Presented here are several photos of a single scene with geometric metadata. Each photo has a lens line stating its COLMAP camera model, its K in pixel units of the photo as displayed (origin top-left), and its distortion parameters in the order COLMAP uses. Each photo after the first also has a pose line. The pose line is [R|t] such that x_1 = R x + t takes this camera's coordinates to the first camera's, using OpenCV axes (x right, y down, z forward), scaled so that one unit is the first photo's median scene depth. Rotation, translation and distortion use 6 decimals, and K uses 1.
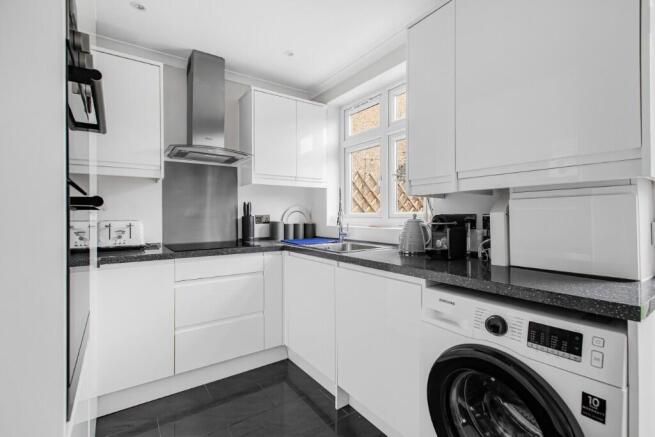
lens RADIAL K [[302.2, 0, 327.4], [0, 302.2, 211.9], [0, 0, 1]] dist [0.017611, -0.001889]
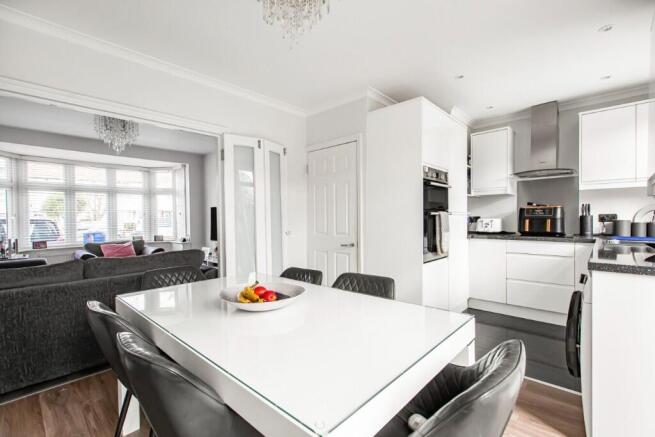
lens RADIAL K [[302.2, 0, 324.7], [0, 302.2, 222.6], [0, 0, 1]] dist [0.017611, -0.001889]
pose [[0.231473, 0.017658, -0.972681, 0.809890], [0.022558, 0.999469, 0.023512, -0.010485], [0.972580, -0.027384, 0.230952, -0.370032]]
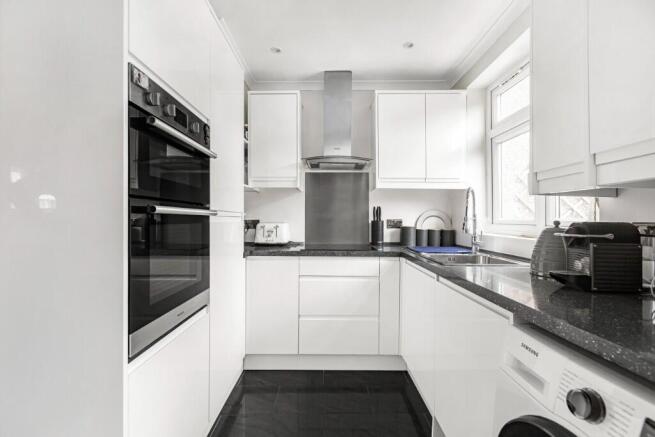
lens RADIAL K [[302.2, 0, 322.8], [0, 302.2, 221.3], [0, 0, 1]] dist [0.017611, -0.001889]
pose [[0.812841, 0.013291, -0.582334, 0.205406], [-0.002297, 0.999805, 0.019614, -0.003220], [0.582481, -0.014605, 0.812713, 0.085406]]
